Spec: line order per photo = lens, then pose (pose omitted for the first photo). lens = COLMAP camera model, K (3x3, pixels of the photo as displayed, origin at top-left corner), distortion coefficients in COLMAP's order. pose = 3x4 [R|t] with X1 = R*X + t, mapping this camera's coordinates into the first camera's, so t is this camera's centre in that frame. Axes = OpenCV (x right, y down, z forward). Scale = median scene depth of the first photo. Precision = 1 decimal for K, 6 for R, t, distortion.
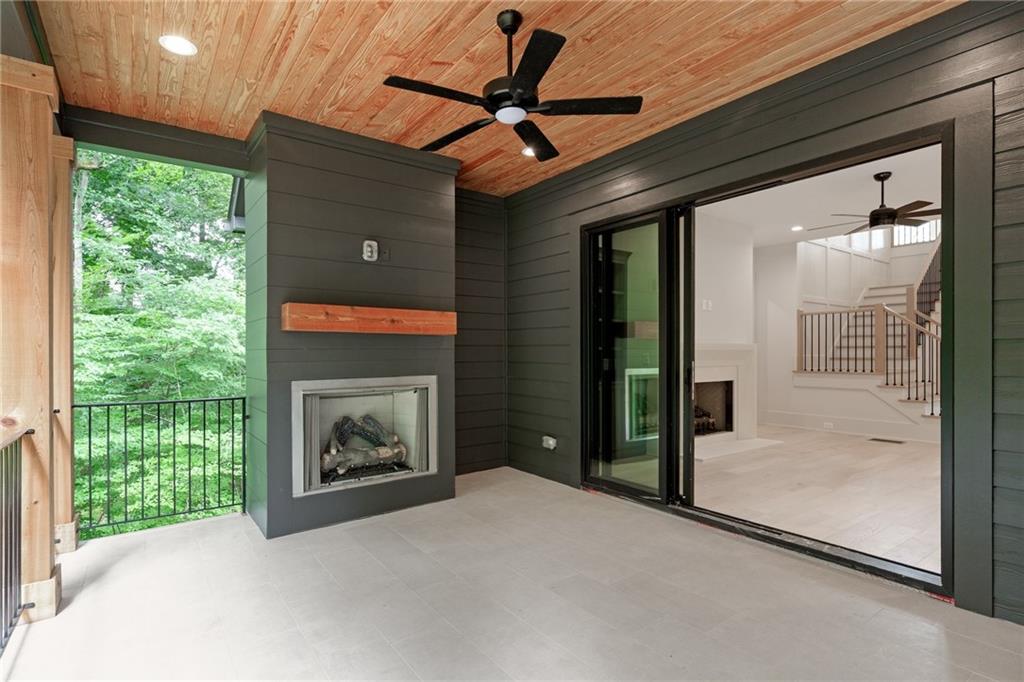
lens RADIAL K [[514.8, 0, 513.7], [0, 514.8, 352.1], [0, 0, 1]] dist [-0.025553, -0.000093]
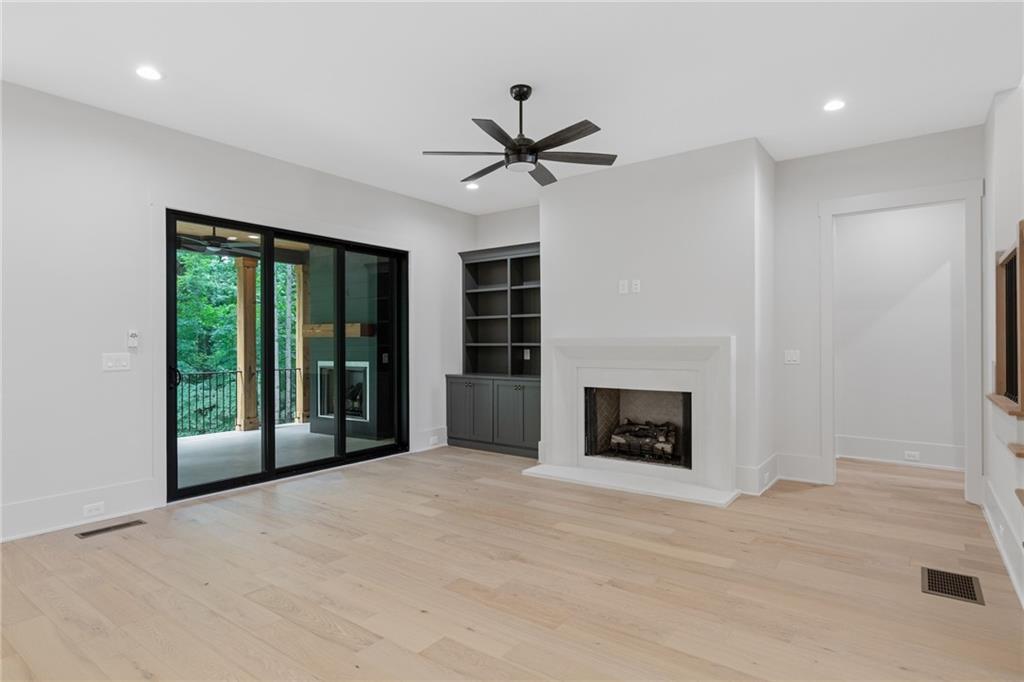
lens RADIAL K [[561.7, 0, 497.3], [0, 561.7, 344.8], [0, 0, 1]] dist [0.003514, 0.000337]
pose [[0.293706, 0.004314, -0.955886, 1.052113], [0.002395, 0.999983, 0.005249, -0.010716], [0.955893, -0.003831, 0.293691, 0.550143]]
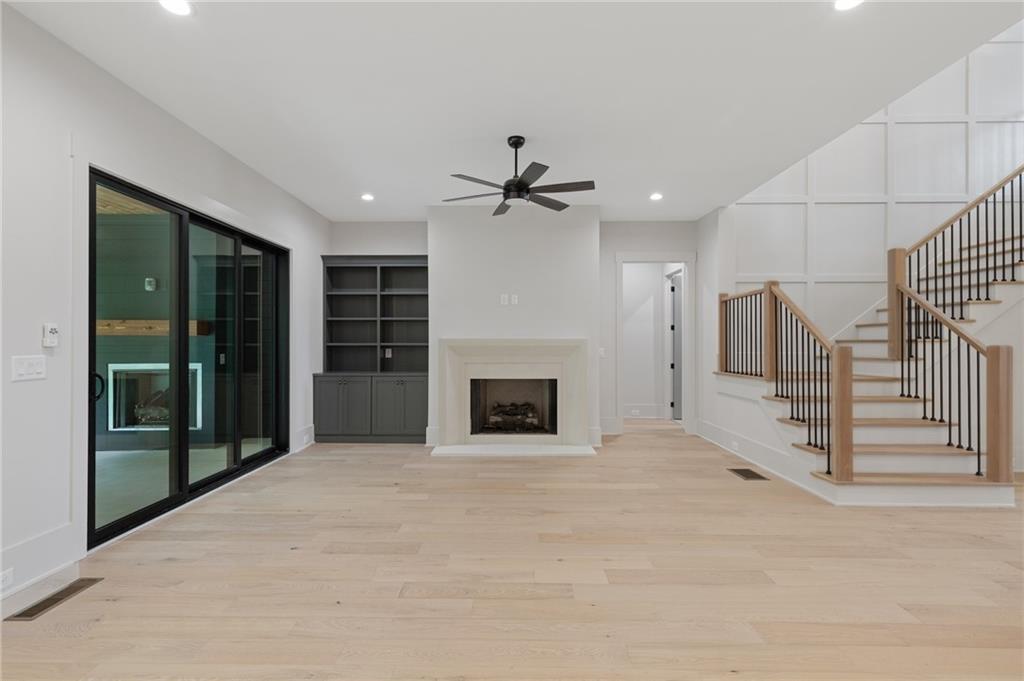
lens RADIAL K [[482.5, 0, 512.0], [0, 482.5, 340.5], [0, 0, 1]] dist [0.007756, -0.000234]
pose [[0.808375, -0.000102, -0.588668, 0.875864], [-0.002312, 0.999992, -0.003348, -0.010593], [0.588663, 0.004068, 0.808368, 0.255586]]
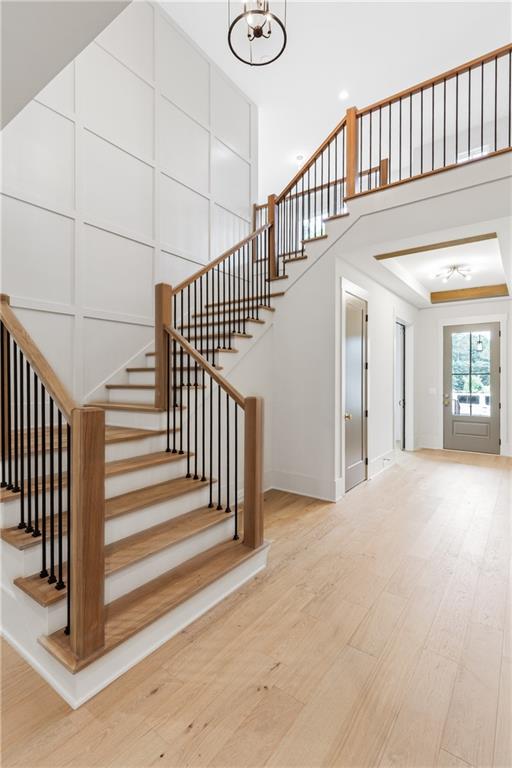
lens RADIAL K [[361.9, 0, 259.6], [0, 361.9, 378.3], [0, 0, 1]] dist [0.007756, -0.000234]
pose [[0.950527, 0.002910, 0.310628, 0.886040], [-0.003790, 0.999990, 0.002230, -0.029084], [-0.310618, -0.003297, 0.950529, 0.679294]]
